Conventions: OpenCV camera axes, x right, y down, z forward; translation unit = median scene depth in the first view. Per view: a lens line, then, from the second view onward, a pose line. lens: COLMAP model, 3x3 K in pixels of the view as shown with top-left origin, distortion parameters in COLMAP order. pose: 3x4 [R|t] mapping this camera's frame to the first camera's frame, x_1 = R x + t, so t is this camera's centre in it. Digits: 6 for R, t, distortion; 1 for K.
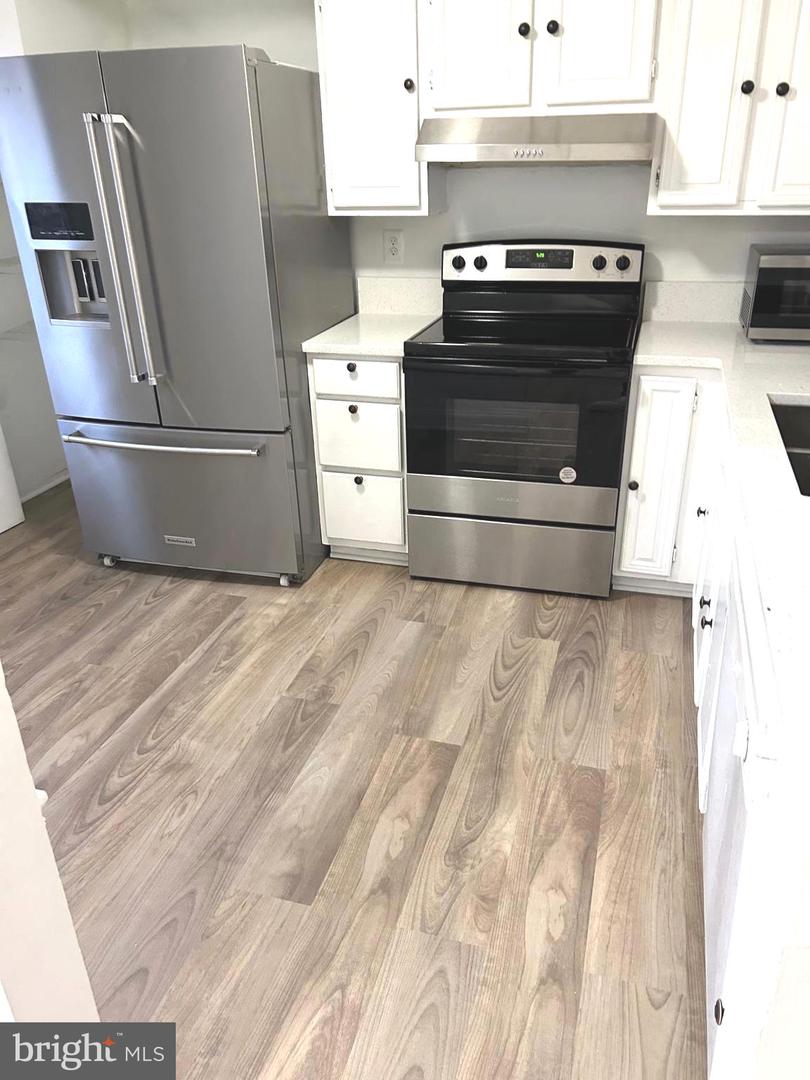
lens RADIAL K [[820.6, 0, 405.0], [0, 820.6, 540.0], [0, 0, 1]] dist [0.080022, -0.082321]
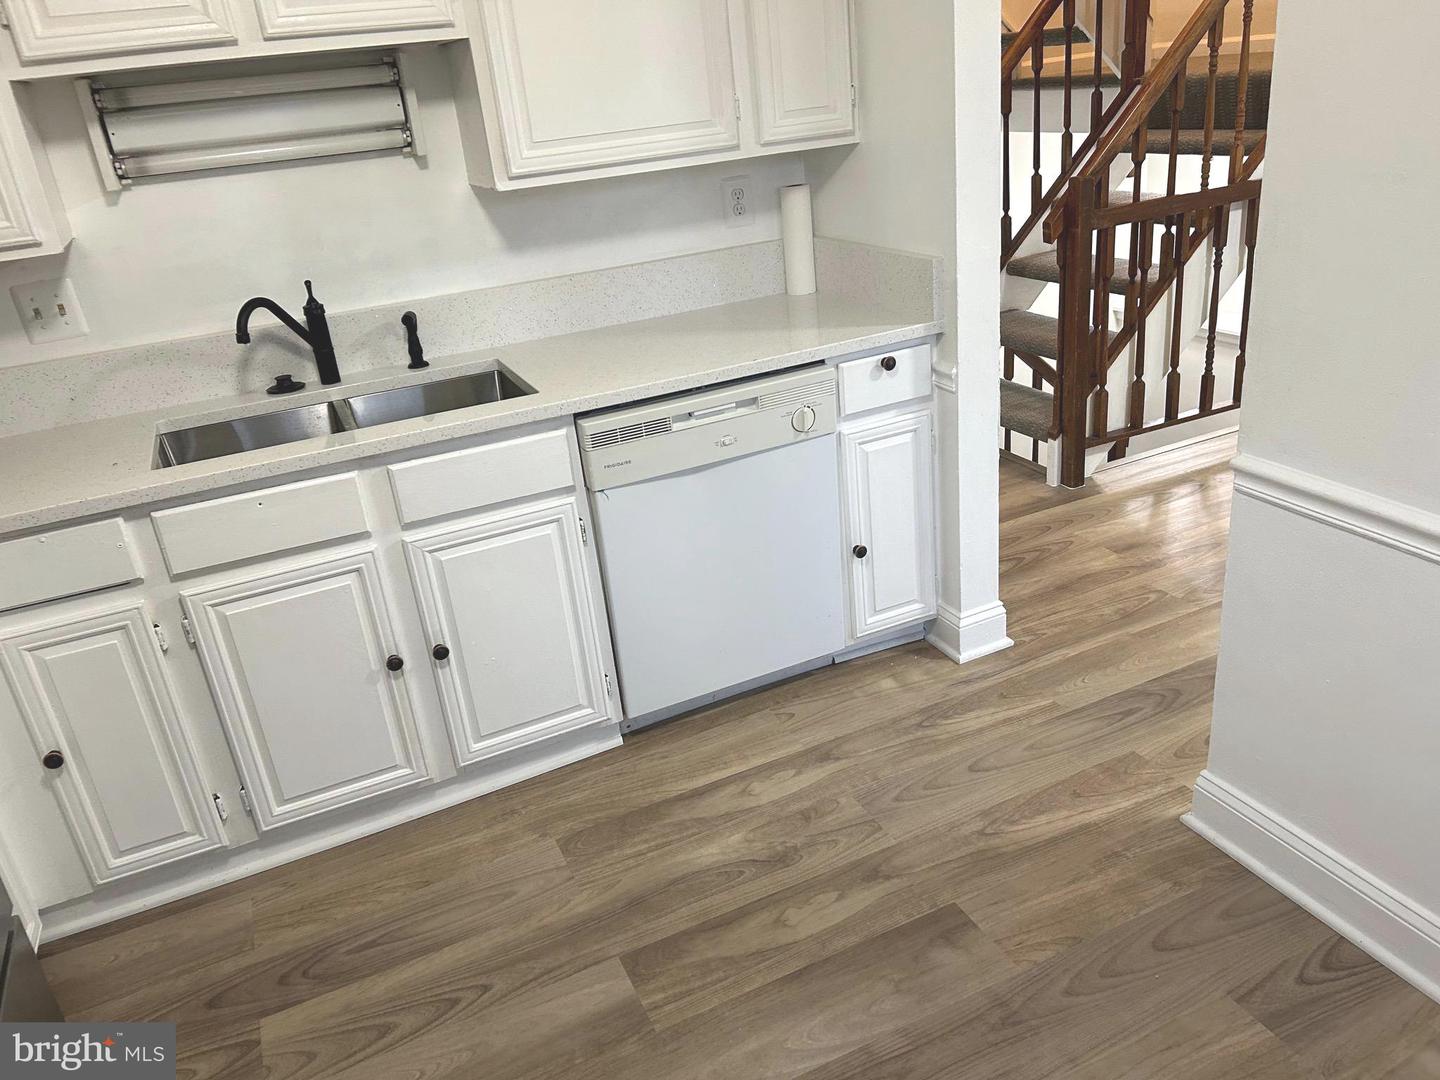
lens RADIAL K [[1089.2, 0, 728.6], [0, 1089.2, 542.3], [0, 0, 1]] dist [0.072930, -0.082572]
pose [[-0.656746, -0.222341, 0.720590, -0.658428], [0.415673, 0.690545, 0.591915, -0.557135], [-0.629206, 0.688268, -0.361092, 1.226999]]
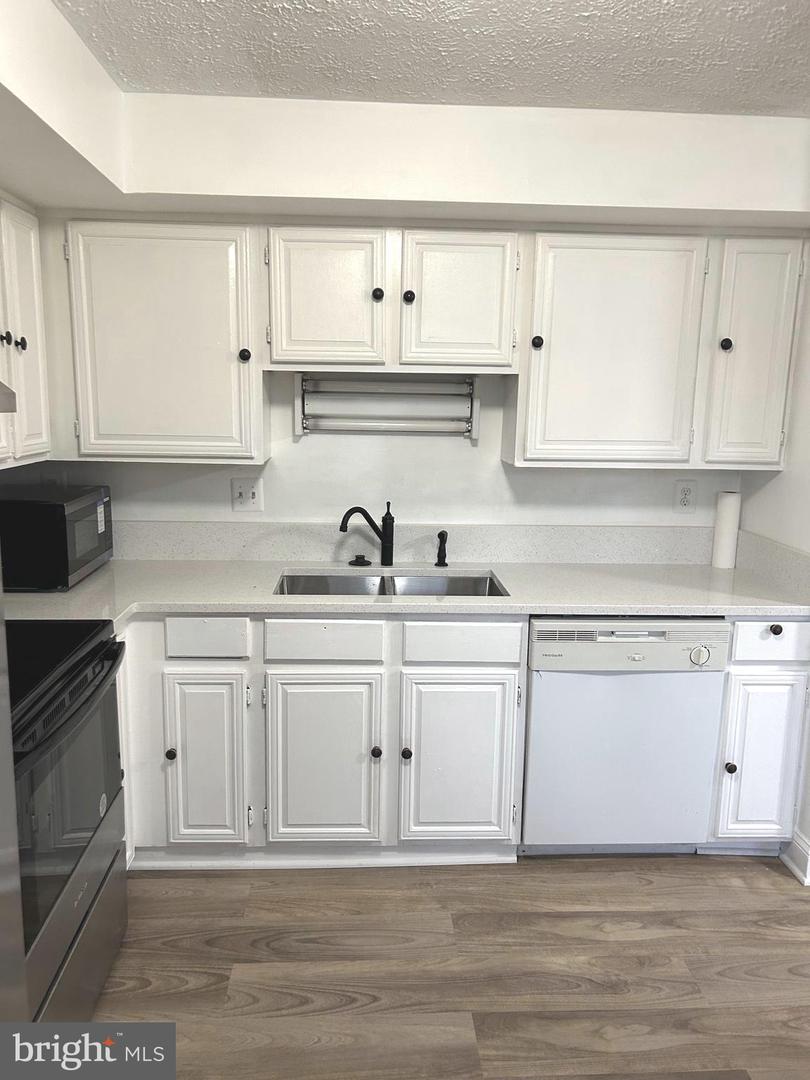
lens RADIAL K [[816.9, 0, 400.0], [0, 816.9, 539.6], [0, 0, 1]] dist [0.072930, -0.082572]
pose [[-0.337292, -0.151187, 0.929180, -0.787980], [0.387879, 0.877027, 0.283502, -0.575912], [-0.857779, 0.456032, -0.237172, 1.240866]]
